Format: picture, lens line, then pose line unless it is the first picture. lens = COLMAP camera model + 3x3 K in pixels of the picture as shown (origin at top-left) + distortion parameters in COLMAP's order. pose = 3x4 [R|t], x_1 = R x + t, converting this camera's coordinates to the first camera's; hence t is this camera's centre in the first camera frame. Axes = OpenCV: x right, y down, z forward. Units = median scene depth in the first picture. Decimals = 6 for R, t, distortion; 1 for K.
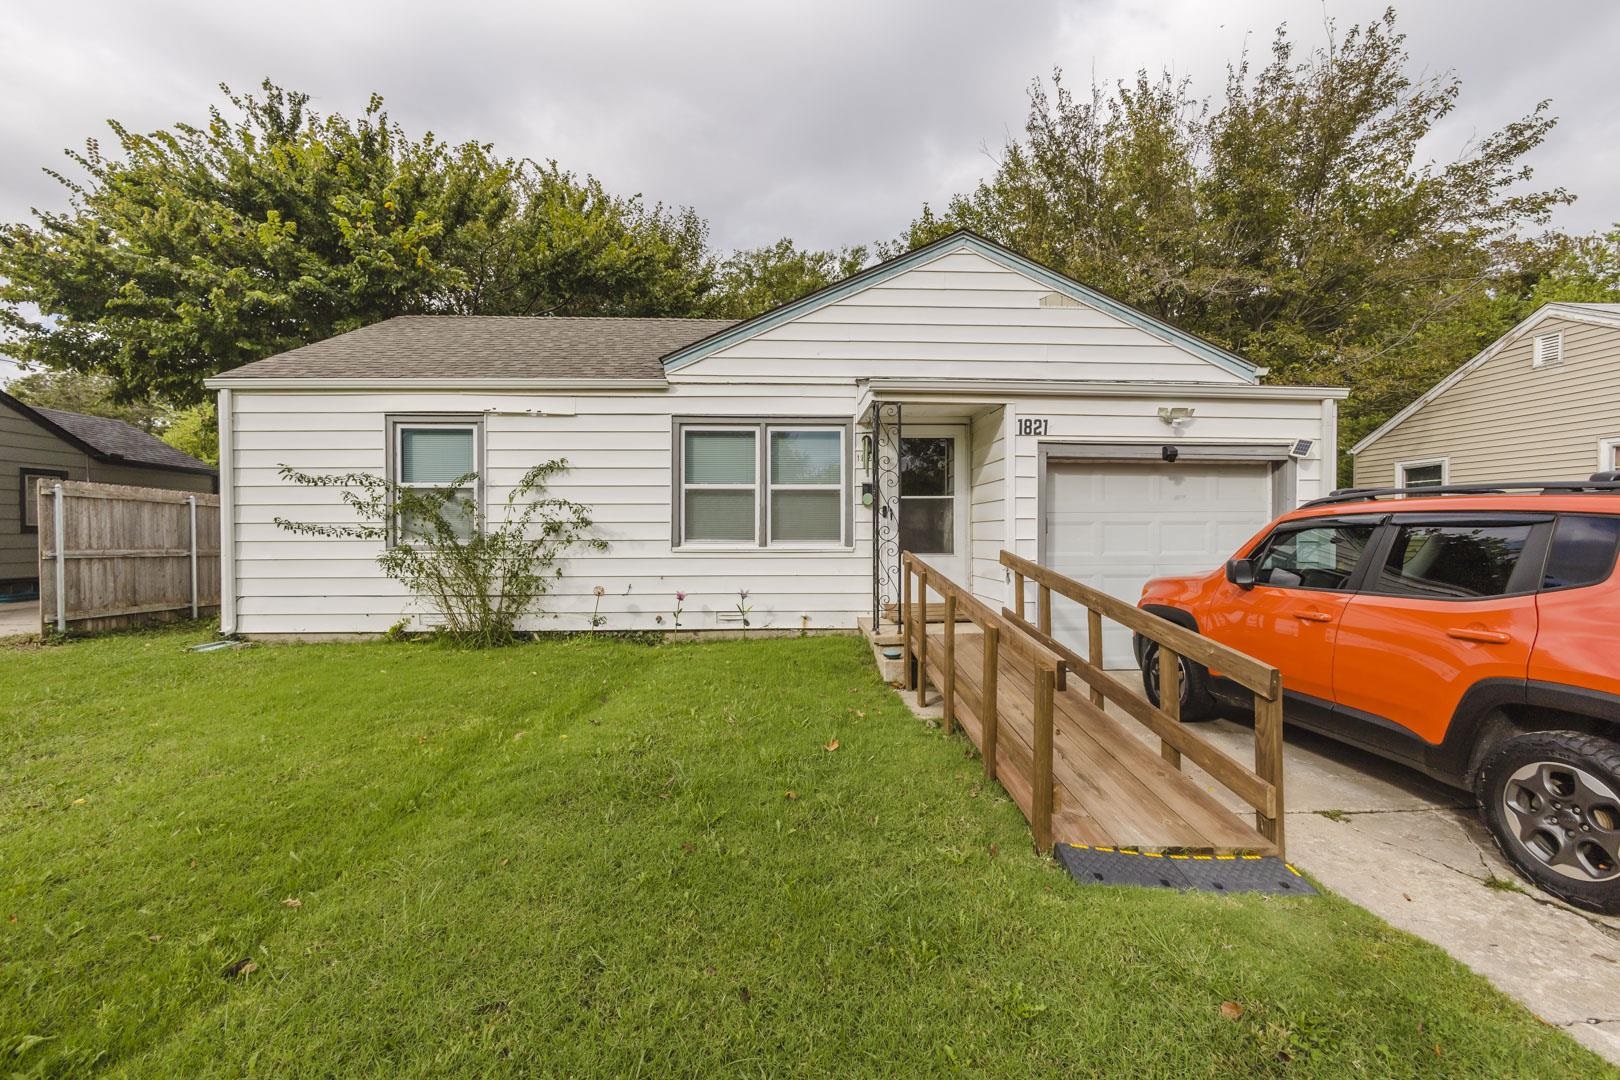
lens RADIAL K [[696.8, 0, 813.9], [0, 696.8, 538.0], [0, 0, 1]] dist [-0.008608, 0.000158]
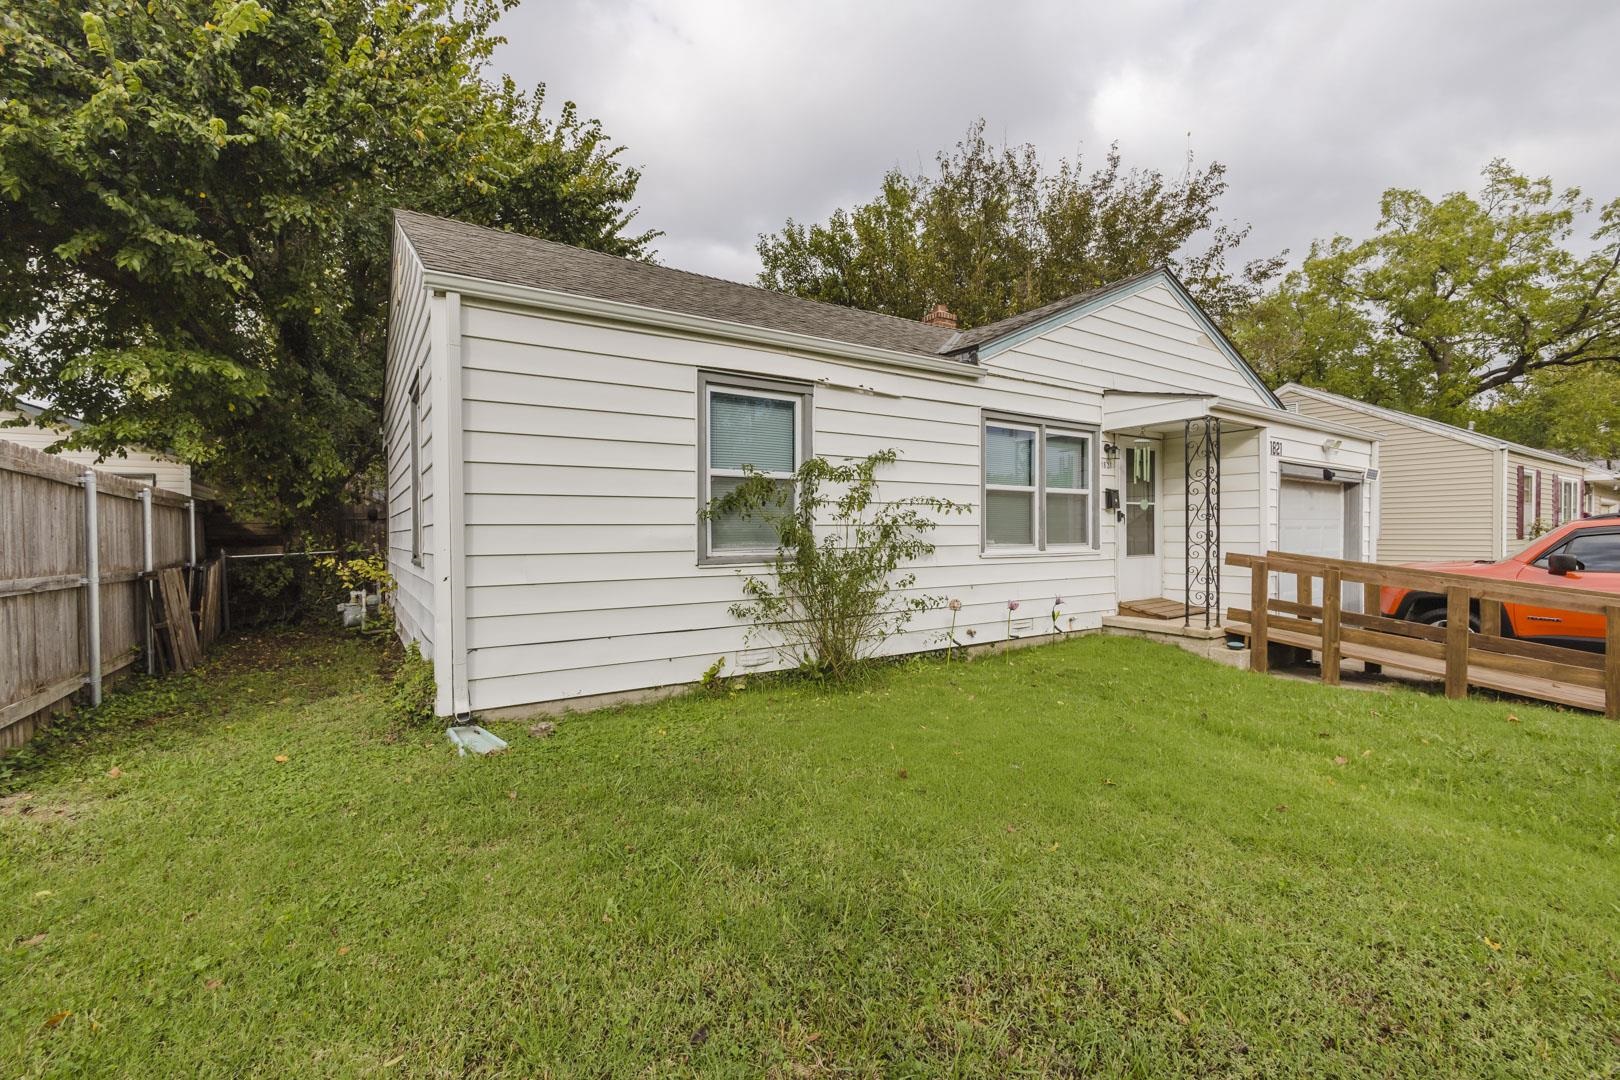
lens RADIAL K [[696.8, 0, 813.3], [0, 696.8, 538.7], [0, 0, 1]] dist [-0.008608, 0.000158]
pose [[0.852277, -0.006692, 0.523048, -0.872062], [0.006829, 0.999975, 0.001666, -0.008064], [-0.523047, 0.002152, 0.852301, 0.339721]]
